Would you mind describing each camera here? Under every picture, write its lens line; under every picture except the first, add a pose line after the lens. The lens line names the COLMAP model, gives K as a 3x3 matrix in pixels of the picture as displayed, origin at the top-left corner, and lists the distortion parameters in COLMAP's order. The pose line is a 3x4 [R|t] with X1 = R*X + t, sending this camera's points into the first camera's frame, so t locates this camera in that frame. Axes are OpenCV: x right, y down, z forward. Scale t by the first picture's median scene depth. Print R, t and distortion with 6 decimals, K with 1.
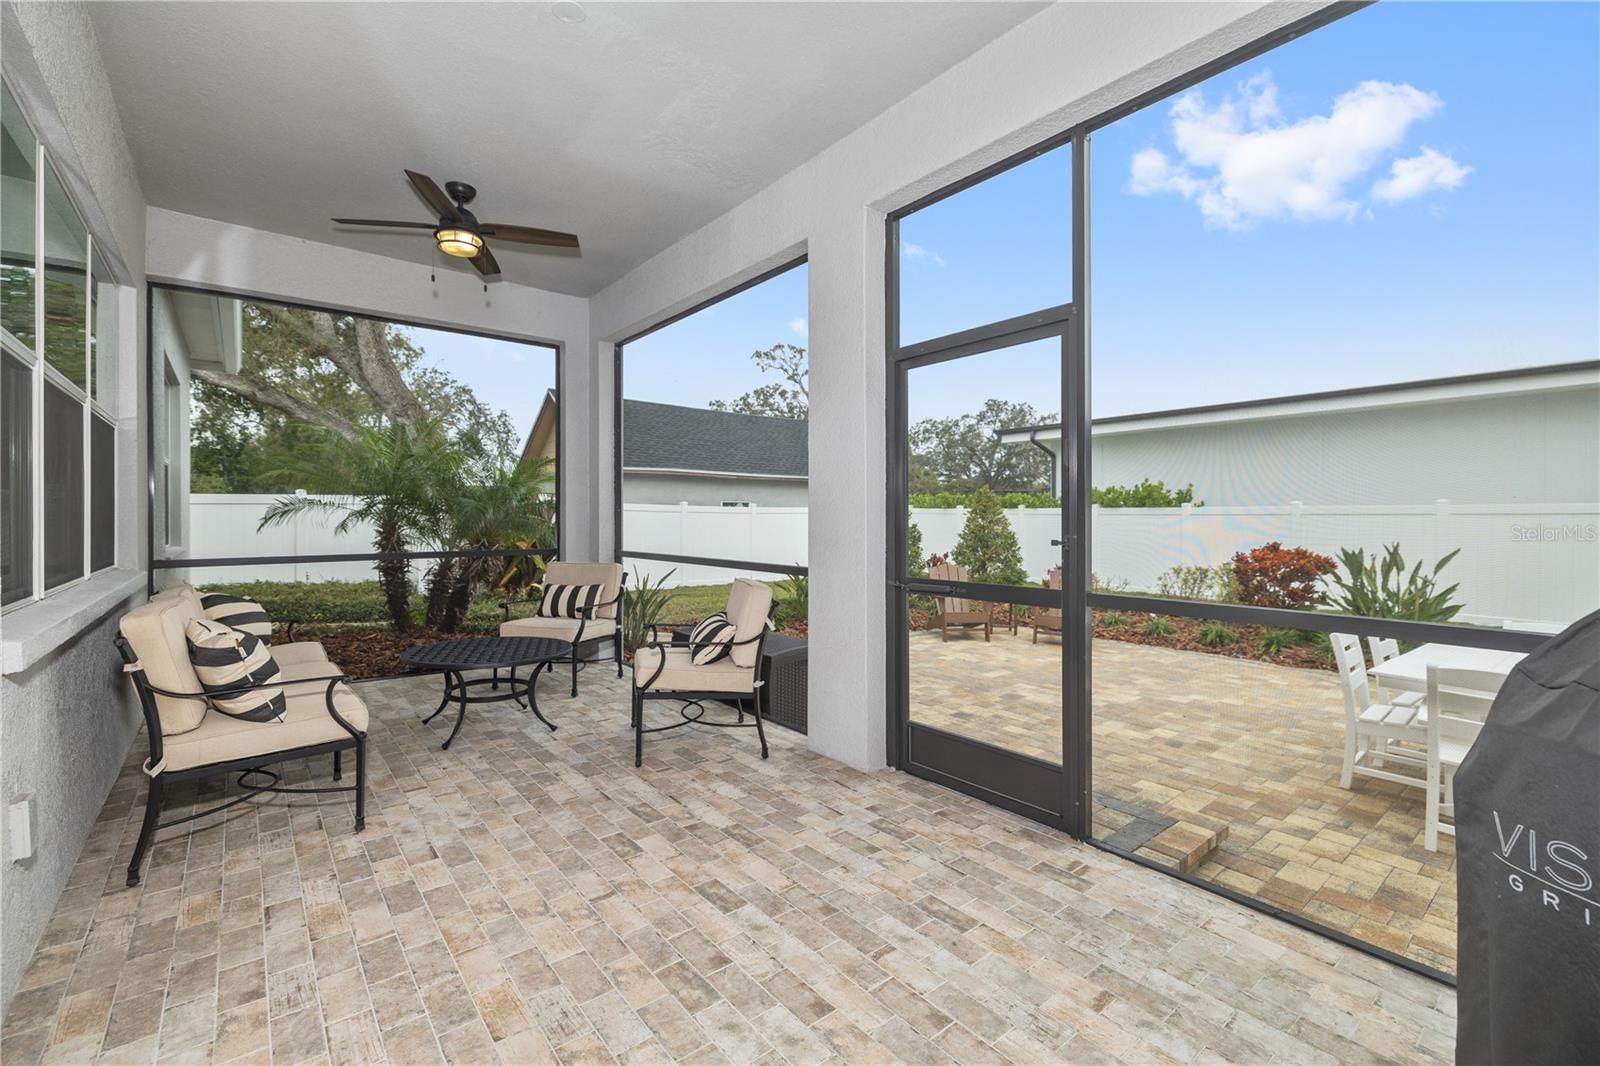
lens RADIAL K [[666.6, 0, 792.5], [0, 666.6, 514.5], [0, 0, 1]] dist [0.001766, 0.000493]
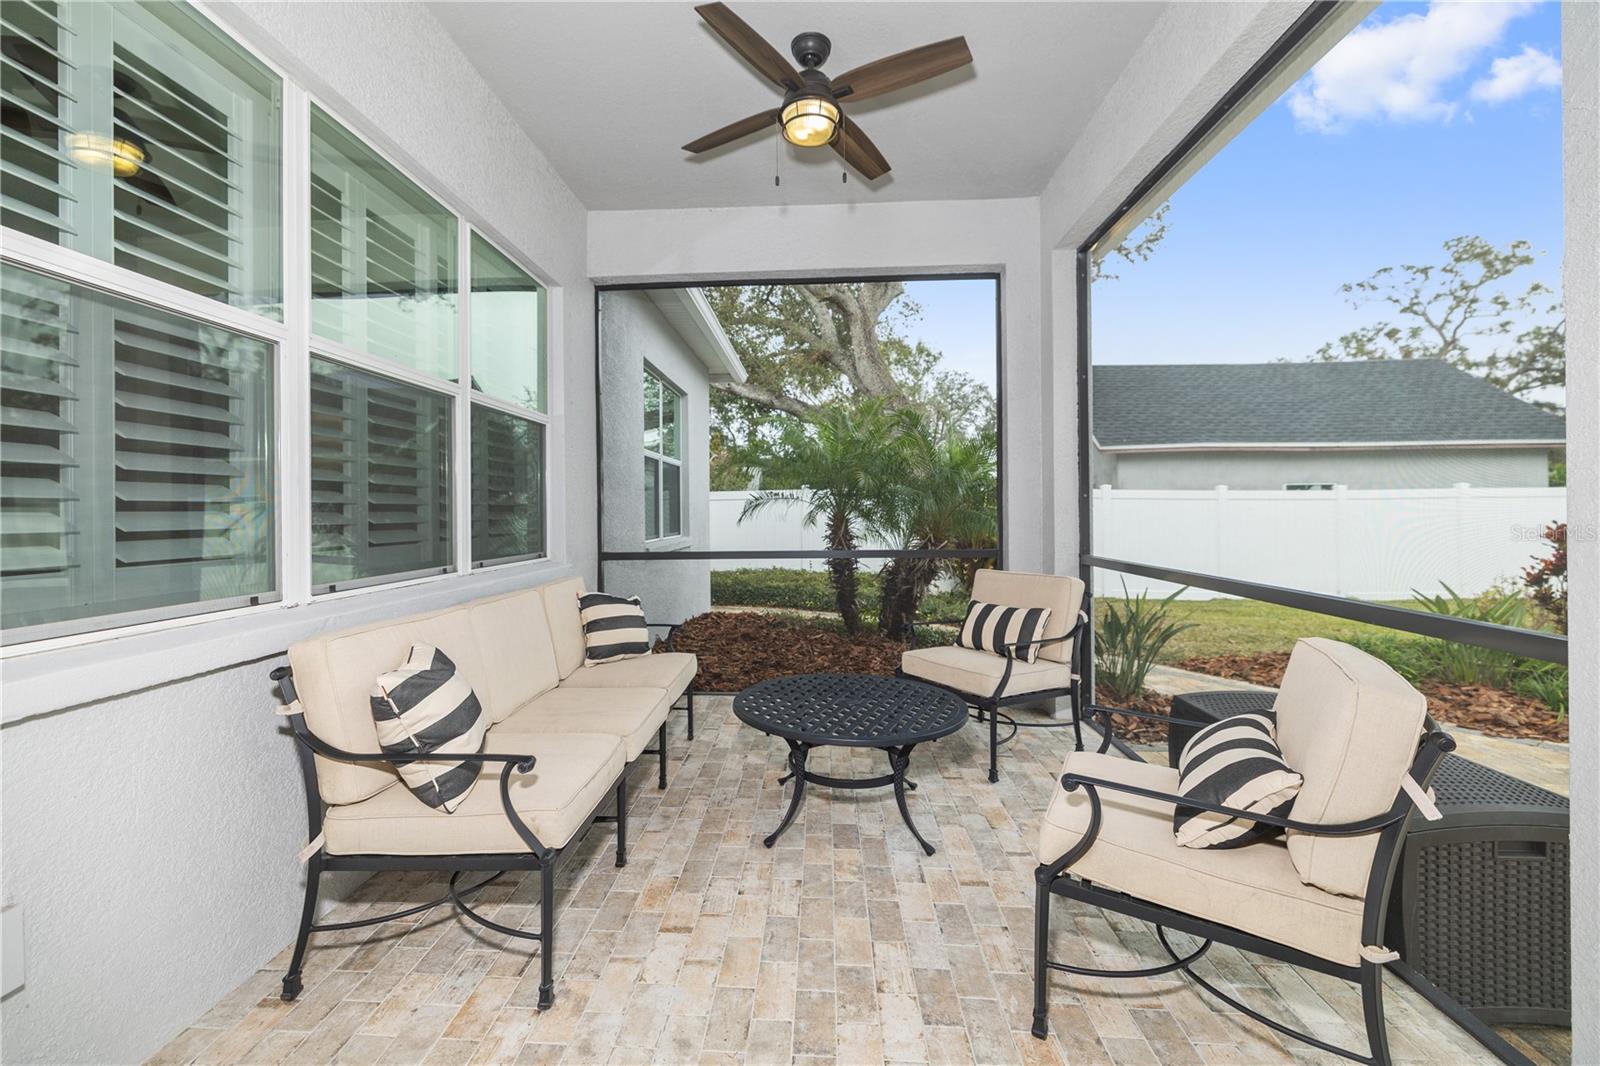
lens RADIAL K [[666.6, 0, 792.5], [0, 666.6, 514.5], [0, 0, 1]] dist [0.001766, 0.000493]
pose [[0.734950, -0.004550, -0.678106, -0.025209], [0.013094, 0.999886, 0.007483, 0.004403], [0.677994, -0.014379, 0.734926, 0.348352]]
